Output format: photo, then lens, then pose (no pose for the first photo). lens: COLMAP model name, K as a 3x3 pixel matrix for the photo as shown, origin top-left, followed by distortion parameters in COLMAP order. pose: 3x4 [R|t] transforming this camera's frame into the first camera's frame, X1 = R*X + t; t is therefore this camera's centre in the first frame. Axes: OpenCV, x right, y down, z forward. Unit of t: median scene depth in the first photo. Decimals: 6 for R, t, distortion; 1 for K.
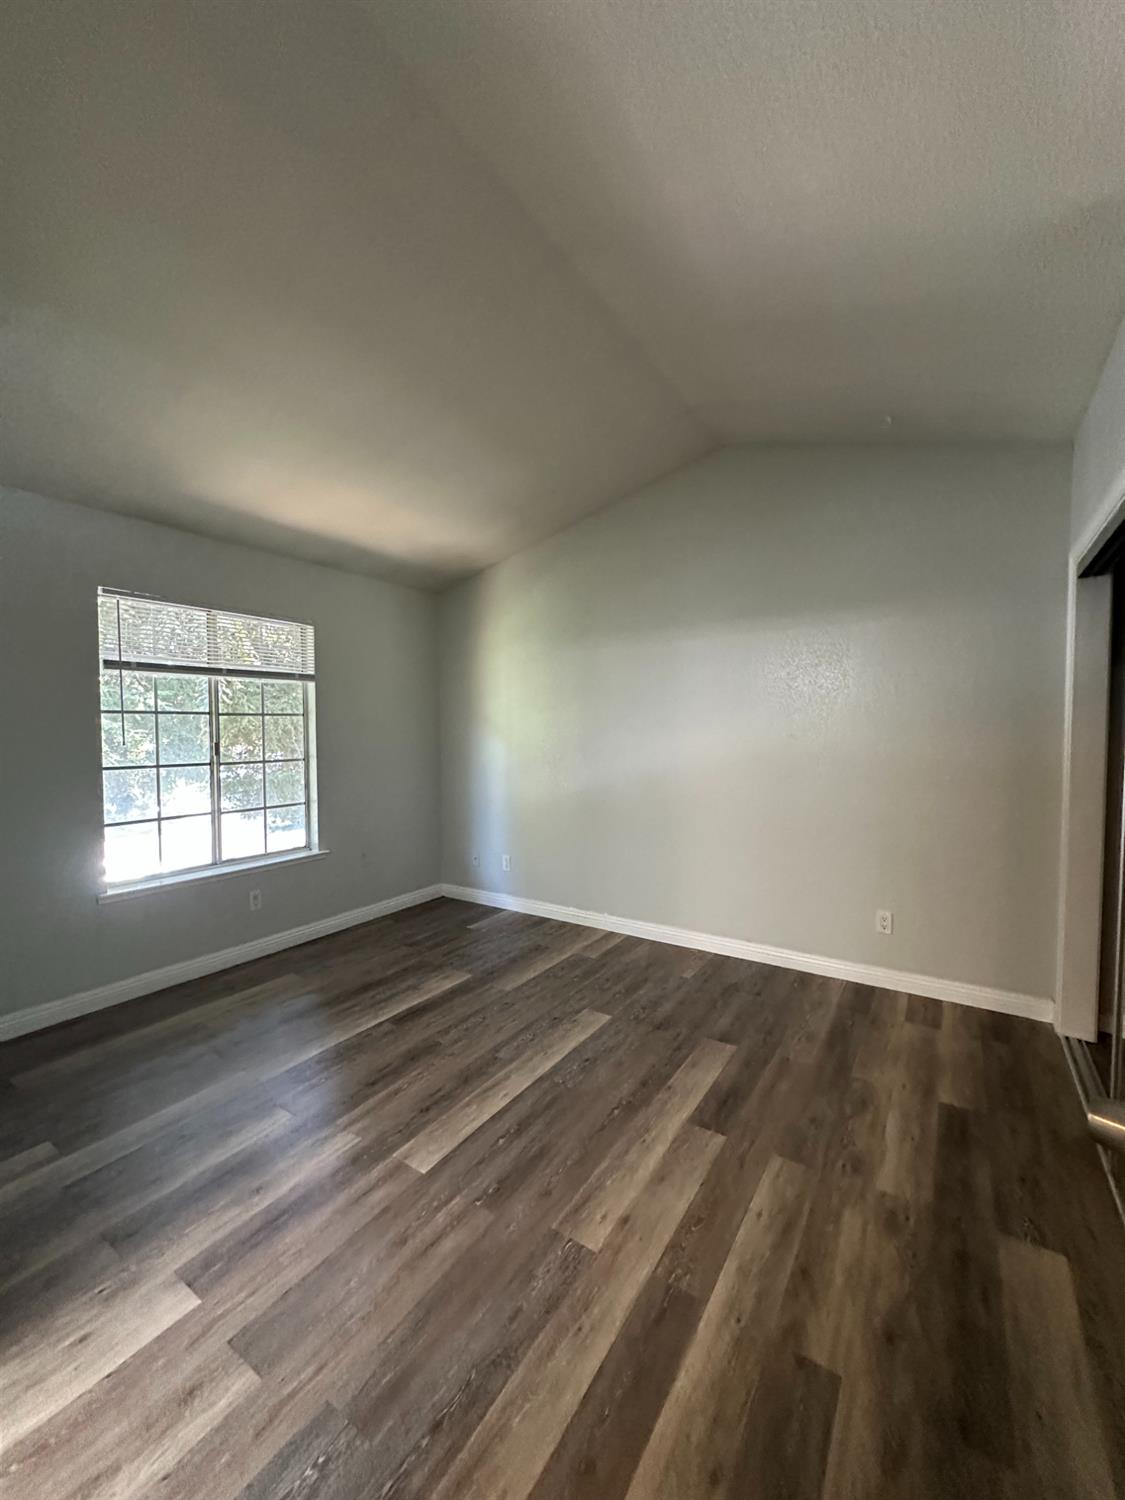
lens RADIAL K [[613.4, 0, 562.5], [0, 613.4, 750.0], [0, 0, 1]] dist [-0.009865, 0.004103]
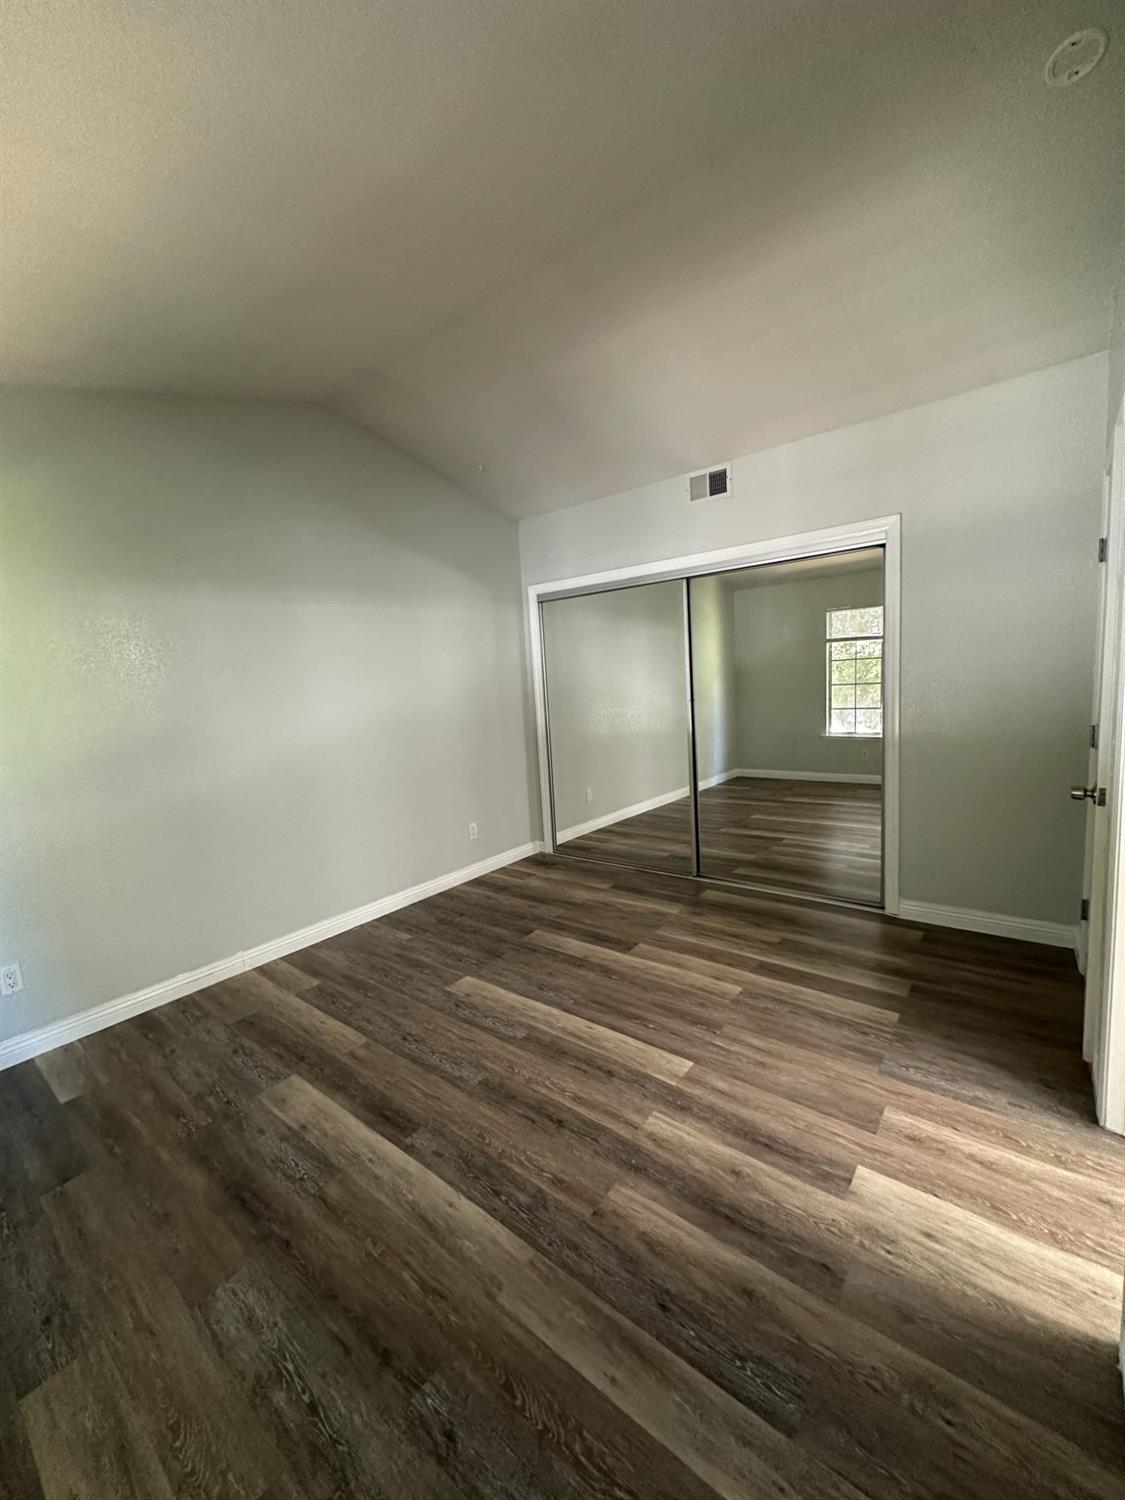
lens RADIAL K [[639.6, 0, 562.5], [0, 639.6, 750.0], [0, 0, 1]] dist [-0.001370, -0.000047]
pose [[0.047362, -0.114943, 0.992242, -1.185105], [0.099456, 0.988964, 0.109816, -0.043577], [-0.993914, 0.093483, 0.058272, 0.966185]]
